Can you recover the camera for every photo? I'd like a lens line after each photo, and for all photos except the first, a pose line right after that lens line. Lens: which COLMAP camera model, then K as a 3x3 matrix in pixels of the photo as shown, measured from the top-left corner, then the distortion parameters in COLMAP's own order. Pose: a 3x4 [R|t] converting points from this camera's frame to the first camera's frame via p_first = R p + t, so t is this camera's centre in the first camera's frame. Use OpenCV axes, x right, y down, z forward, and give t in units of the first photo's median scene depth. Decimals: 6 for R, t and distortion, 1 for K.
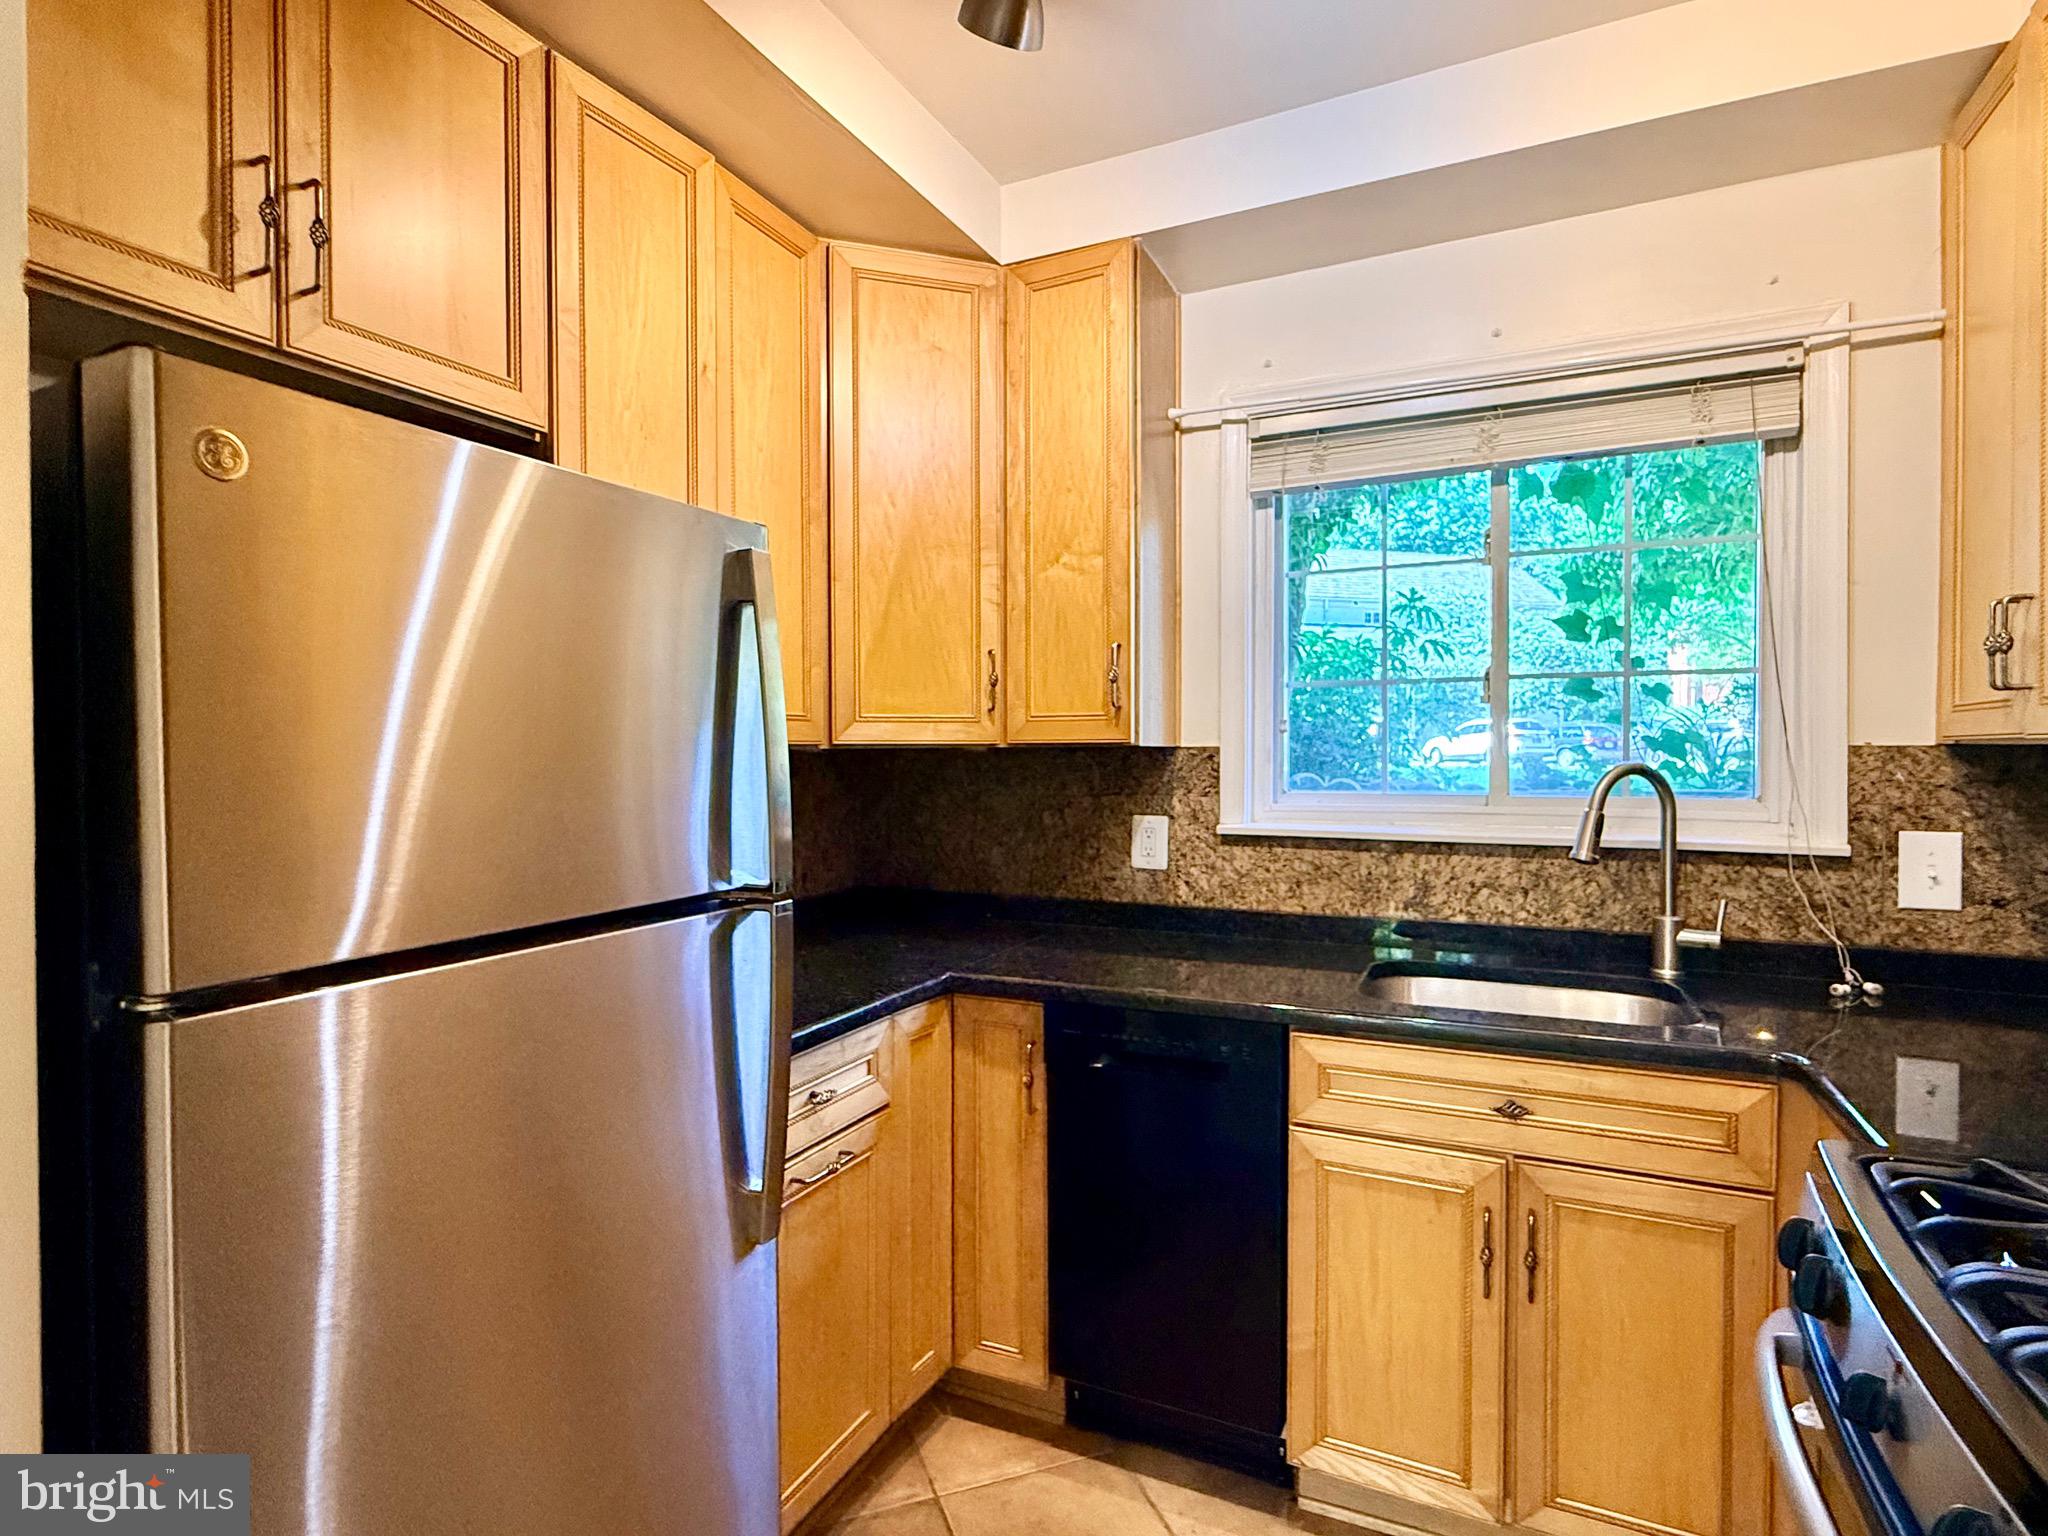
lens RADIAL K [[1052.4, 0, 1026.0], [0, 1052.4, 764.2], [0, 0, 1]] dist [-0.003438, 0.000930]
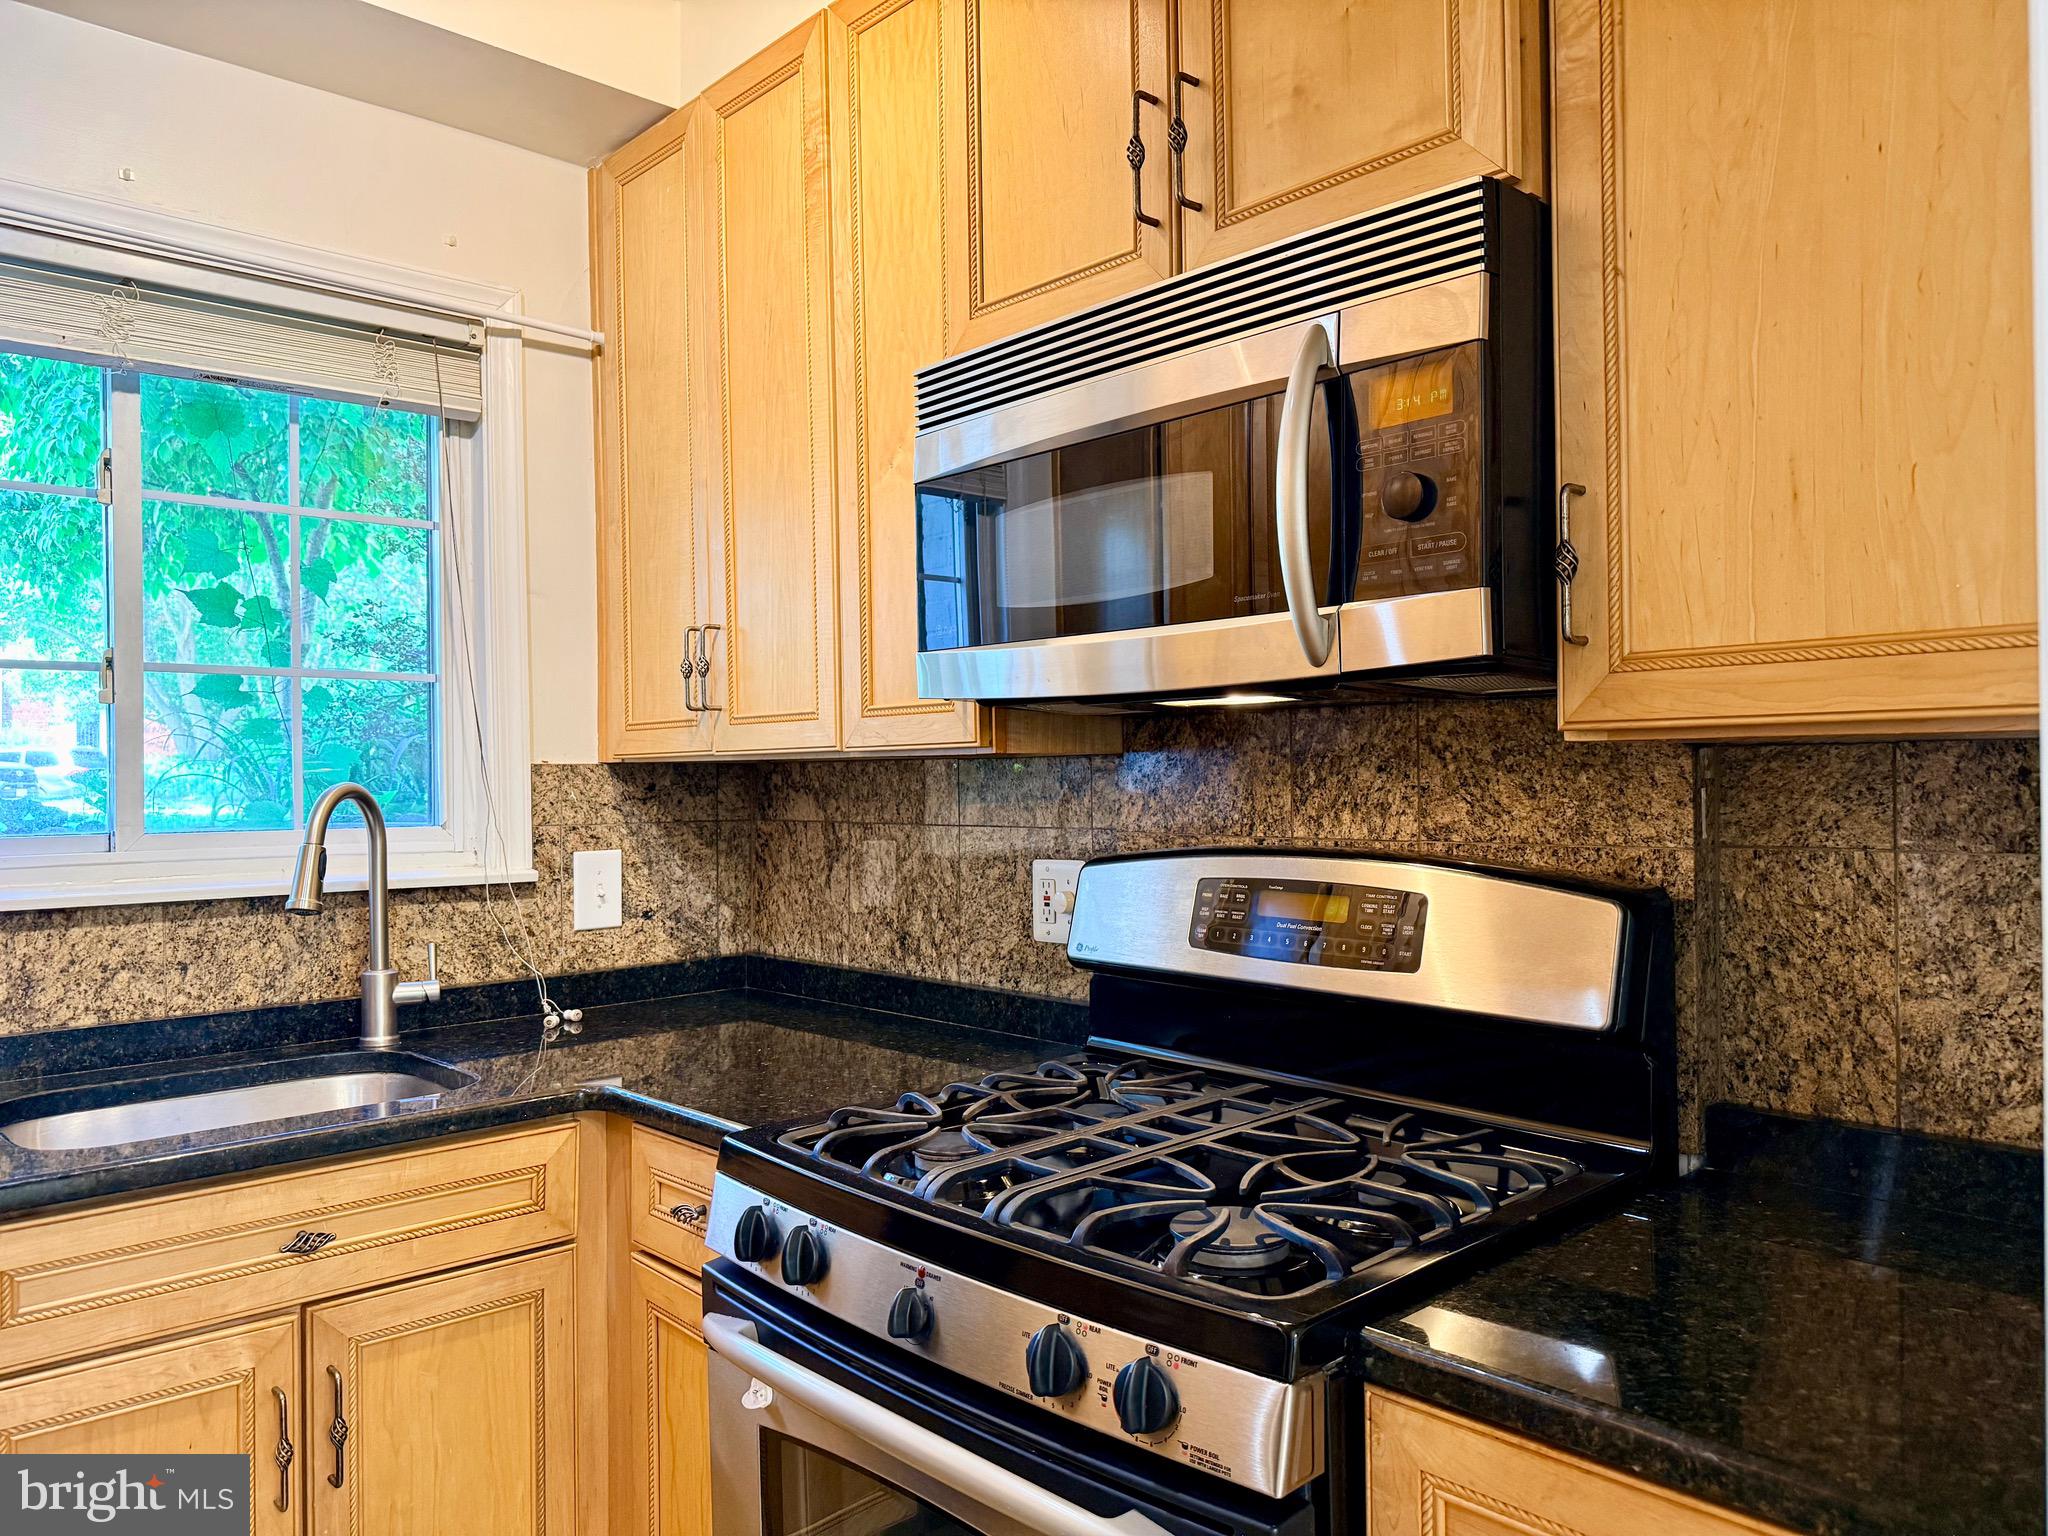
lens RADIAL K [[1440.8, 0, 1023.1], [0, 1440.8, 770.6], [0, 0, 1]] dist [0.032038, -0.057218]
pose [[0.367589, 0.001534, 0.929987, -0.259827], [0.022467, 0.999692, -0.010529, 0.011575], [-0.929717, 0.024764, 0.367442, 0.114143]]
